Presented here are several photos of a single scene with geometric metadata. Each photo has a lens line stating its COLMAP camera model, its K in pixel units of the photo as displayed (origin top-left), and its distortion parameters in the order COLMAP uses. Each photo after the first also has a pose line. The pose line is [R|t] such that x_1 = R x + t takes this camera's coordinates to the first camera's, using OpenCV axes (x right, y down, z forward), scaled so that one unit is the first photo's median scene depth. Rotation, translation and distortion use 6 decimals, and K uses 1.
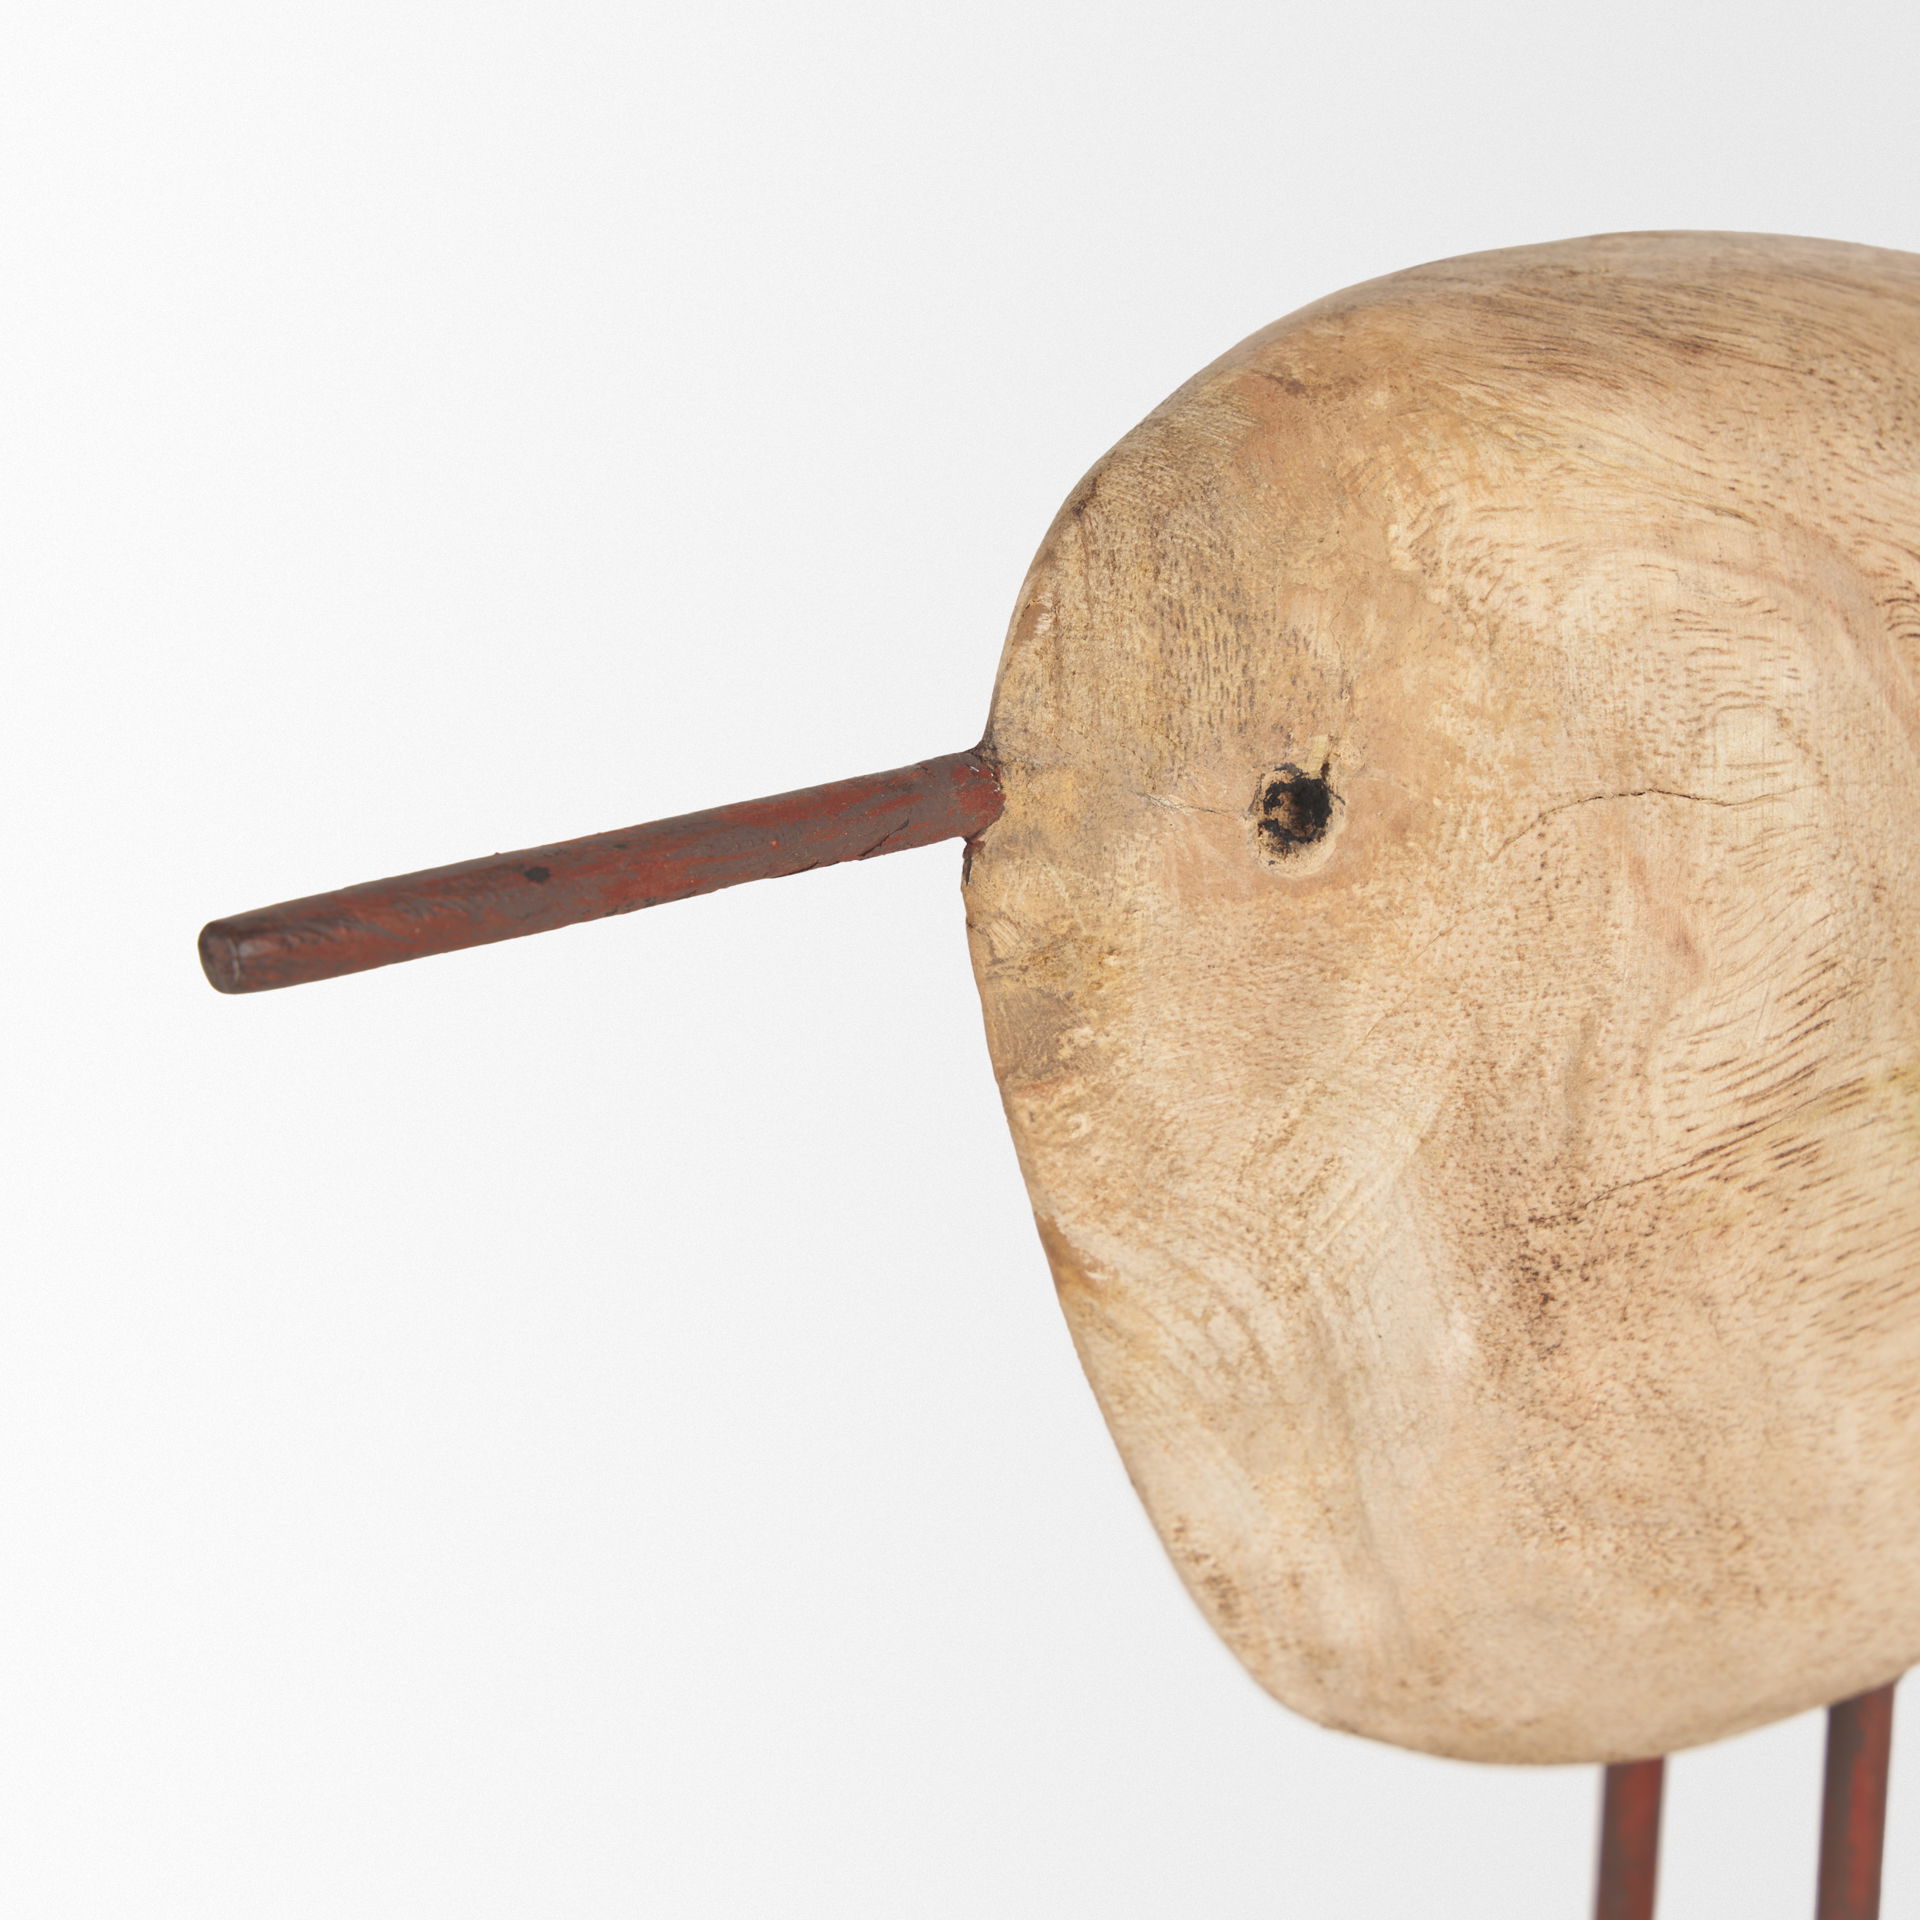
lens RADIAL K [[6007.9, 0, 967.9], [0, 6007.9, 964.7], [0, 0, 1]] dist [-0.105185, 0.000000]
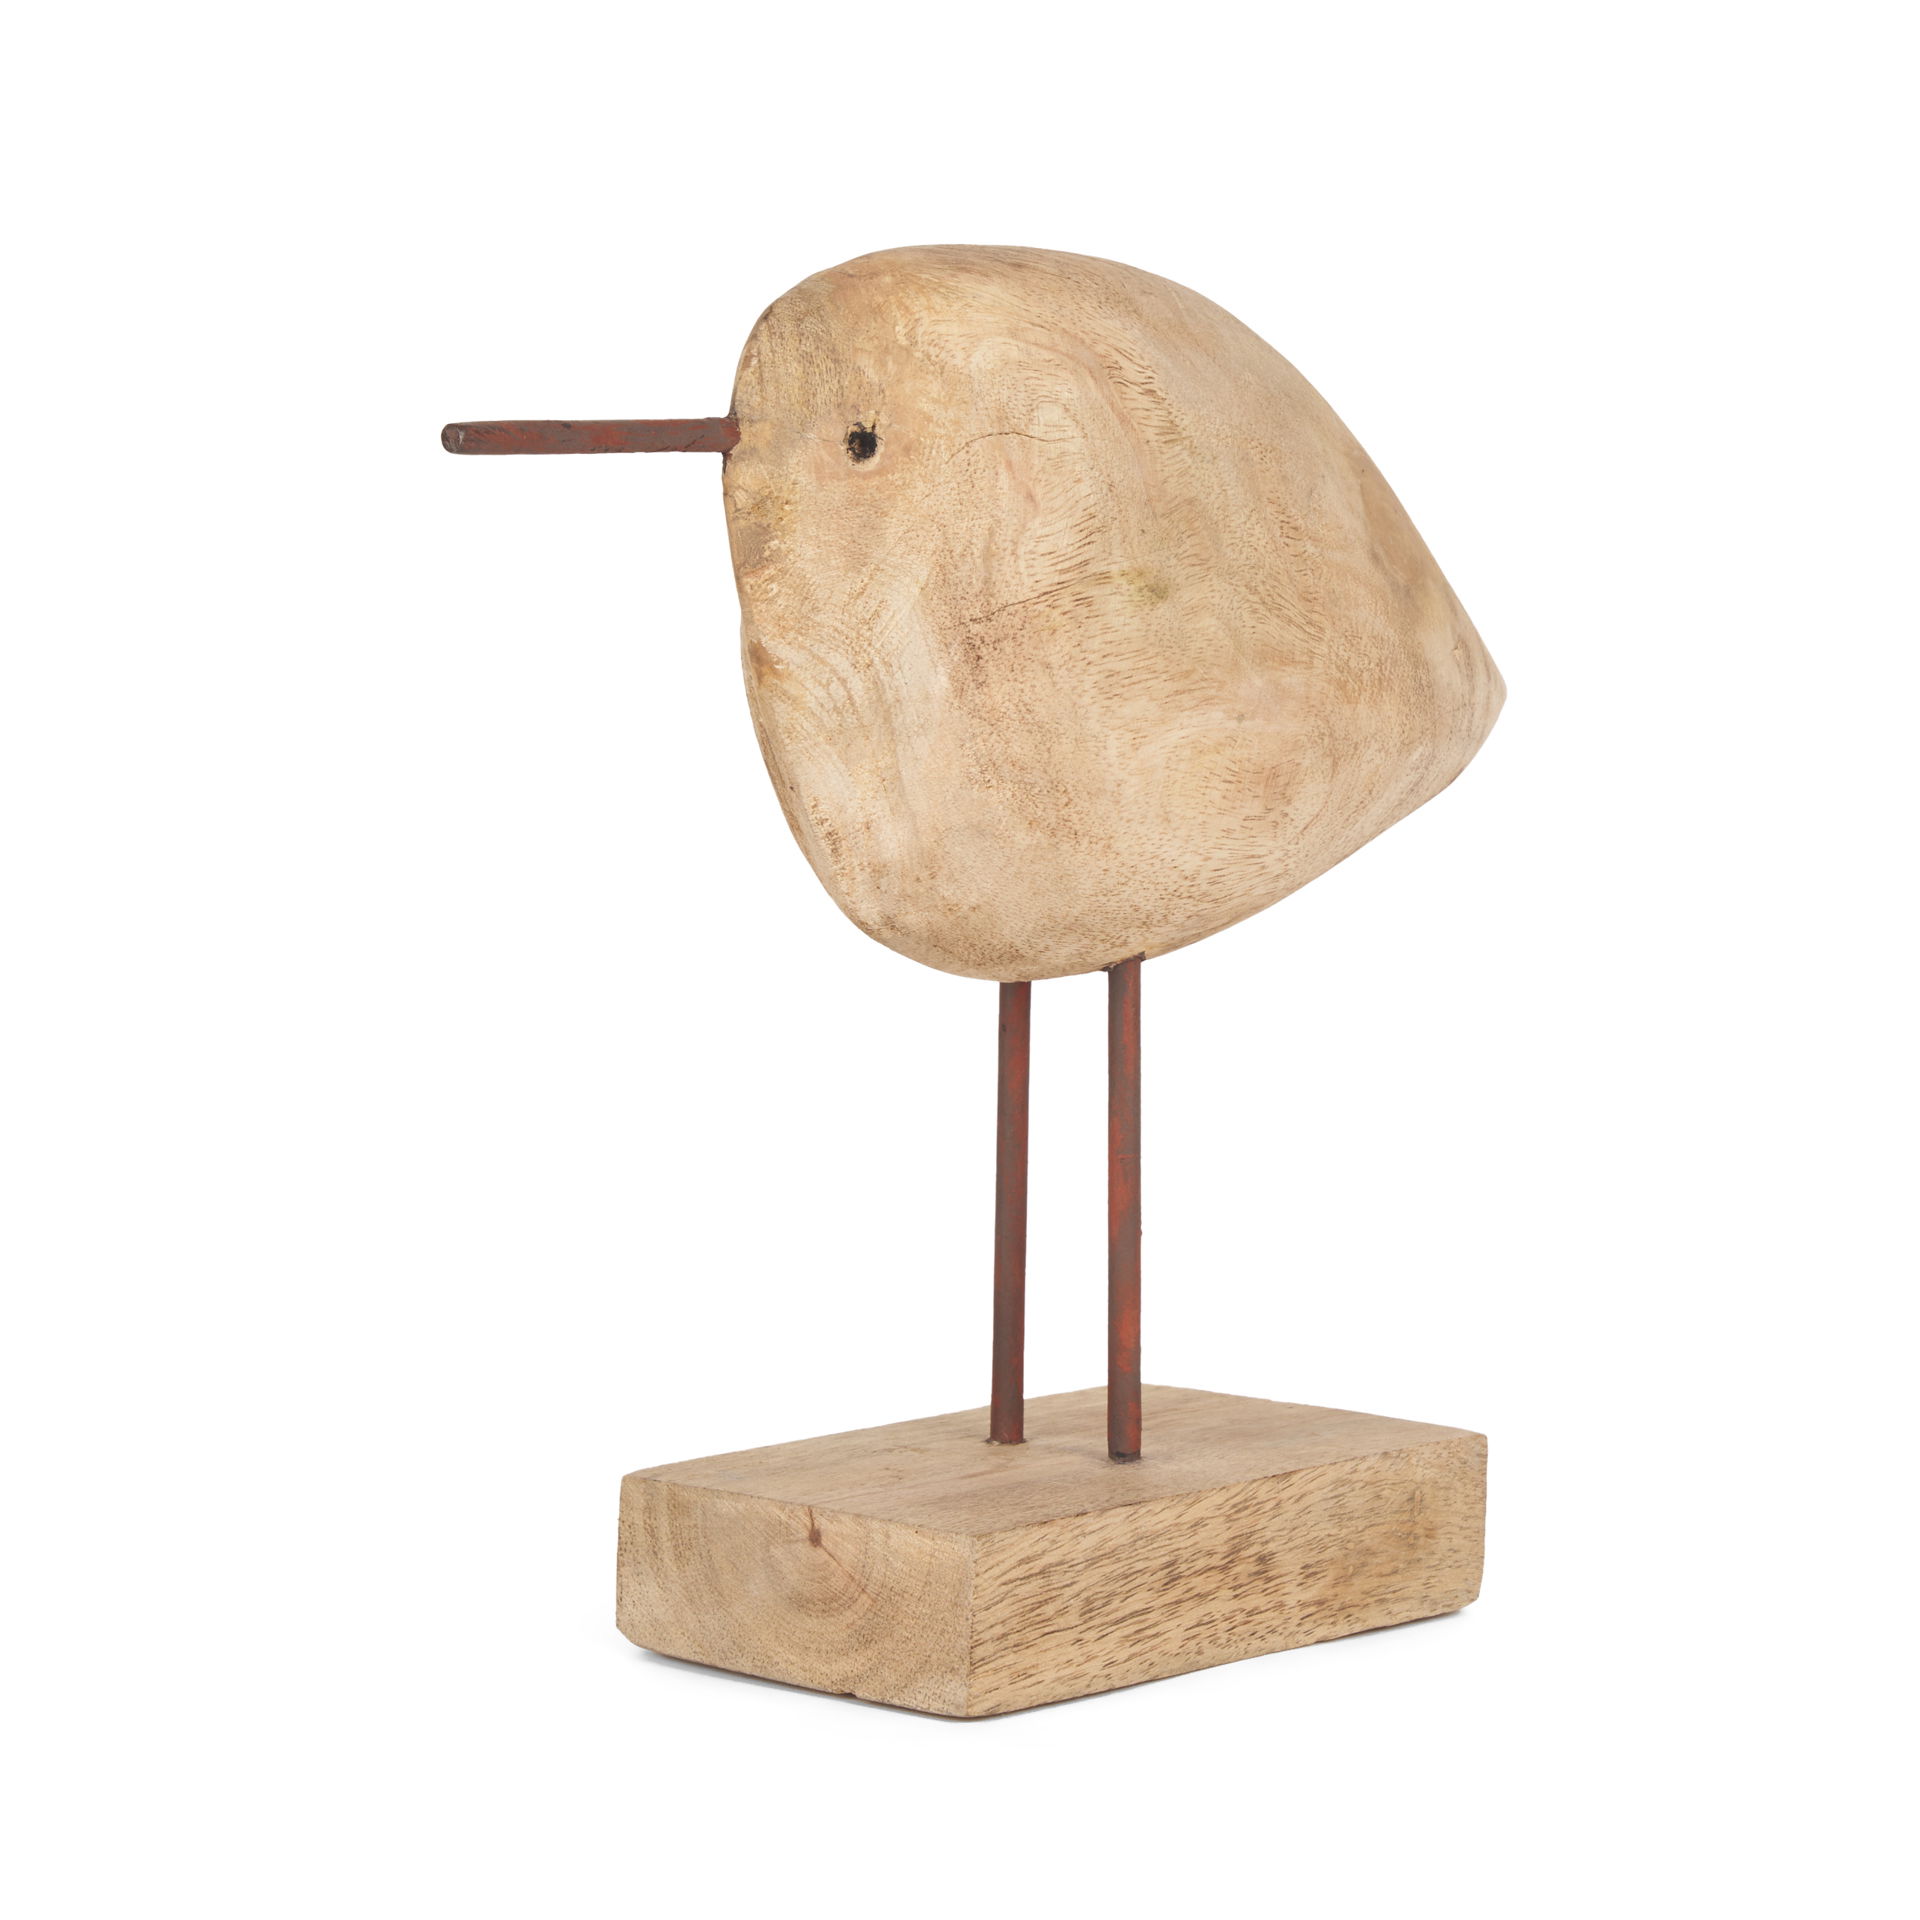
lens RADIAL K [[6468.5, 0, 960.4], [0, 6468.5, 962.1], [0, 0, 1]] dist [-0.348725, 0.000000]
pose [[0.989613, -0.028539, 0.140897, -0.262801], [0.055077, 0.980580, -0.188226, 0.636590], [-0.132789, 0.194031, 0.971967, -1.381881]]
